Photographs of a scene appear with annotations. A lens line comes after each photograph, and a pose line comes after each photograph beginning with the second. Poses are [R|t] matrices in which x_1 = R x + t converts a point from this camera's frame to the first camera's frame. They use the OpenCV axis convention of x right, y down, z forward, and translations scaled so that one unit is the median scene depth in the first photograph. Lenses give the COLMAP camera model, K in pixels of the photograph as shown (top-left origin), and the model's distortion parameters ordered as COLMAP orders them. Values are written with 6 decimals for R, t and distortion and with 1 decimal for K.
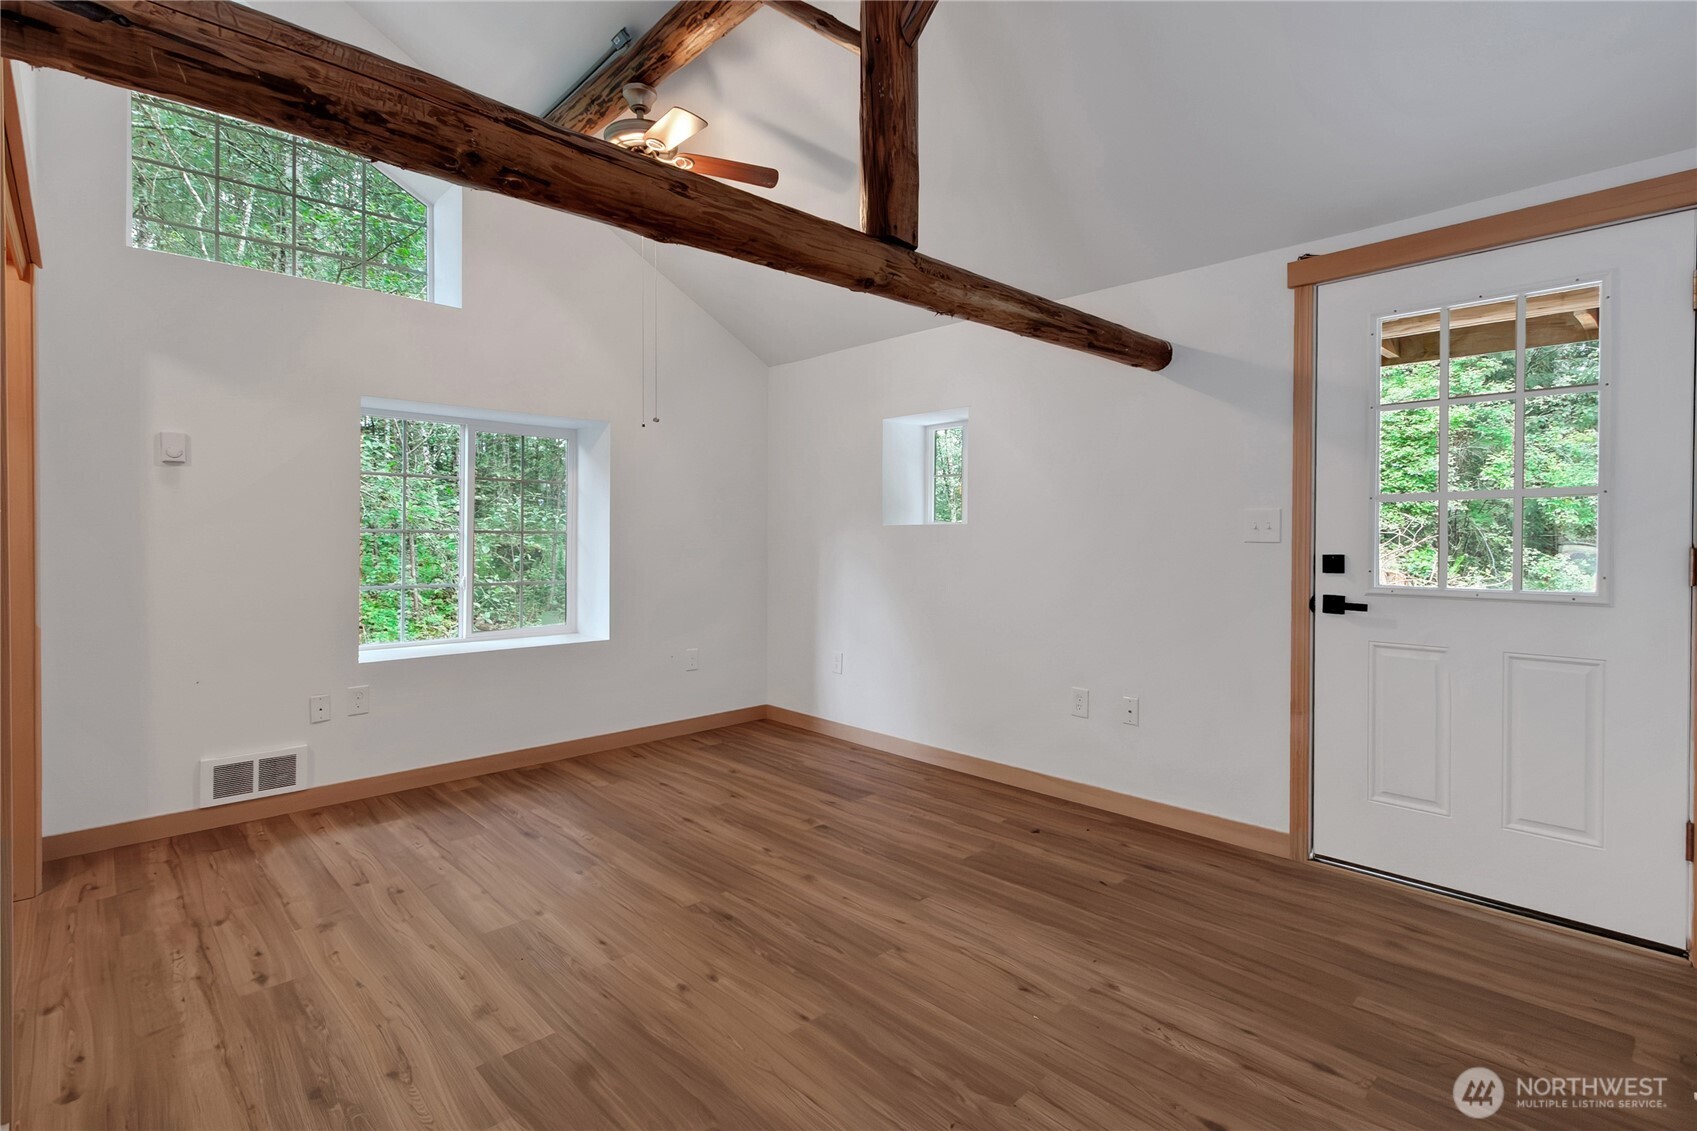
lens RADIAL K [[795.6, 0, 852.6], [0, 795.6, 541.2], [0, 0, 1]] dist [0.001993, -0.000036]
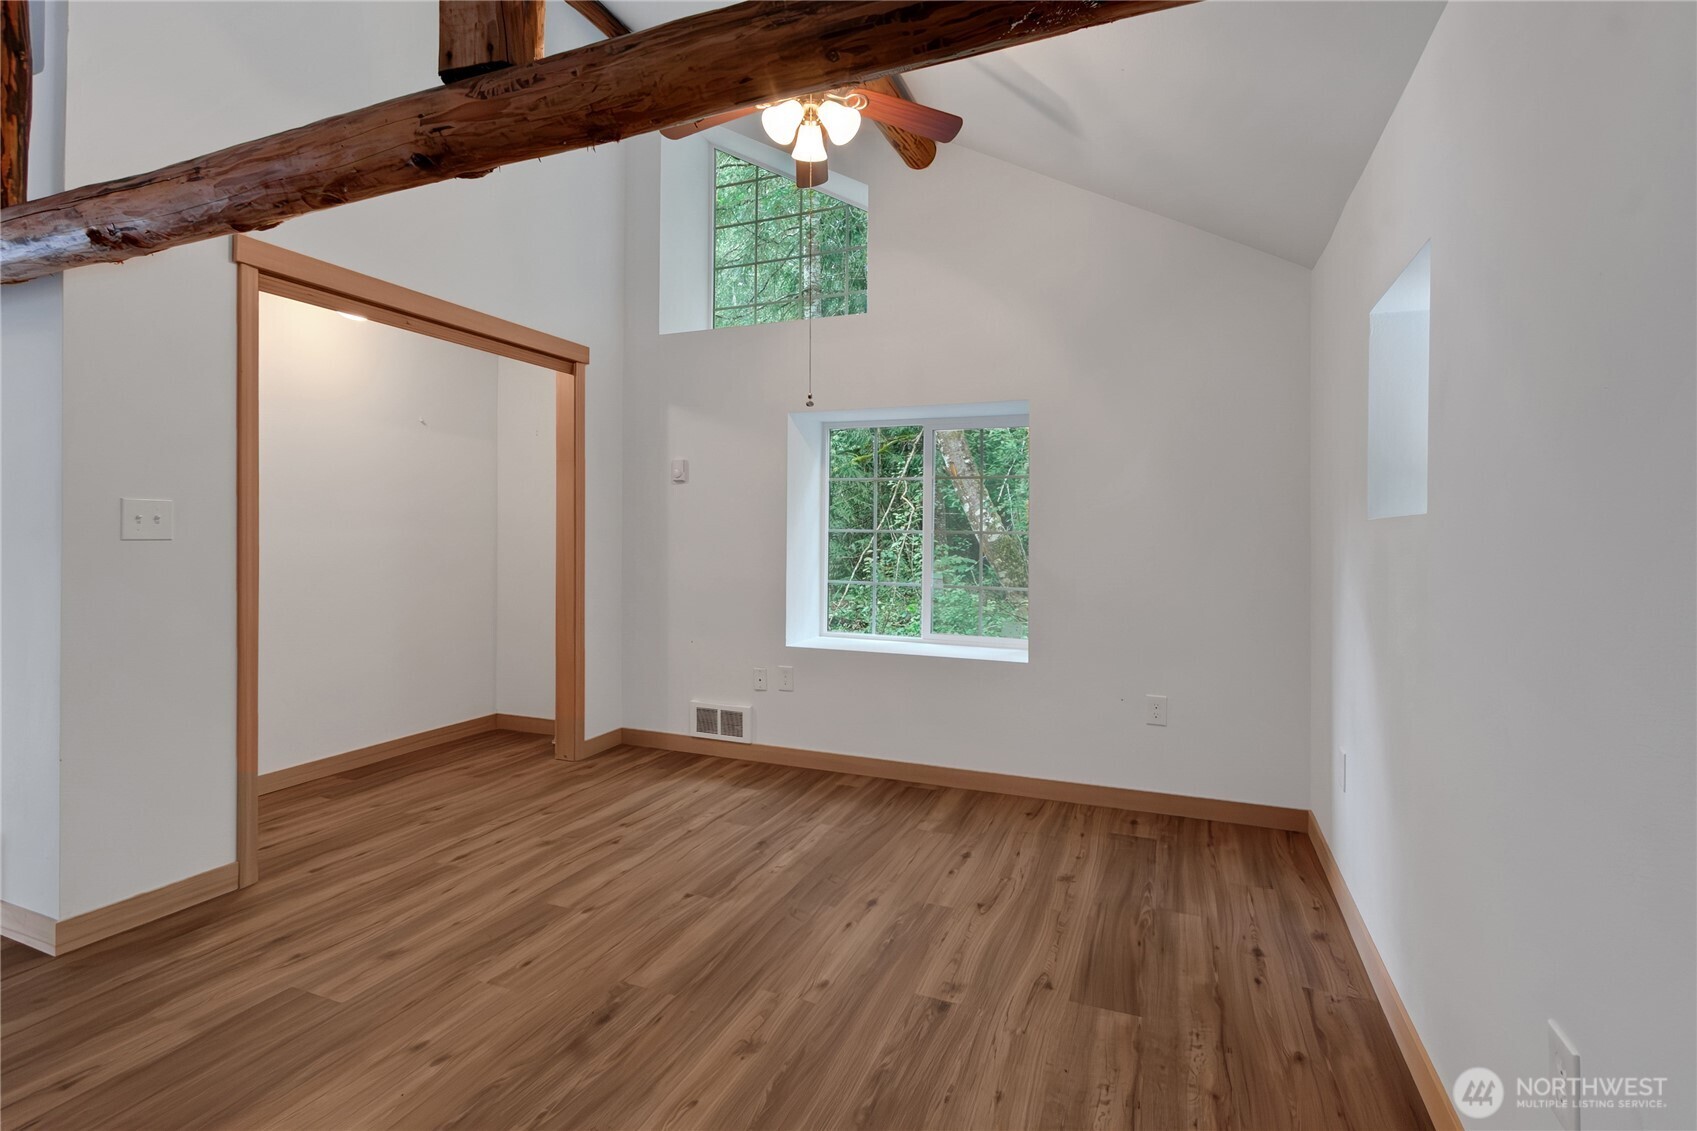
lens RADIAL K [[795.6, 0, 852.6], [0, 795.6, 541.2], [0, 0, 1]] dist [0.001993, -0.000036]
pose [[0.408979, 0.010396, -0.912485, 0.567076], [-0.013934, 0.999890, 0.005147, -0.000463], [0.912438, 0.010610, 0.409078, 0.792300]]
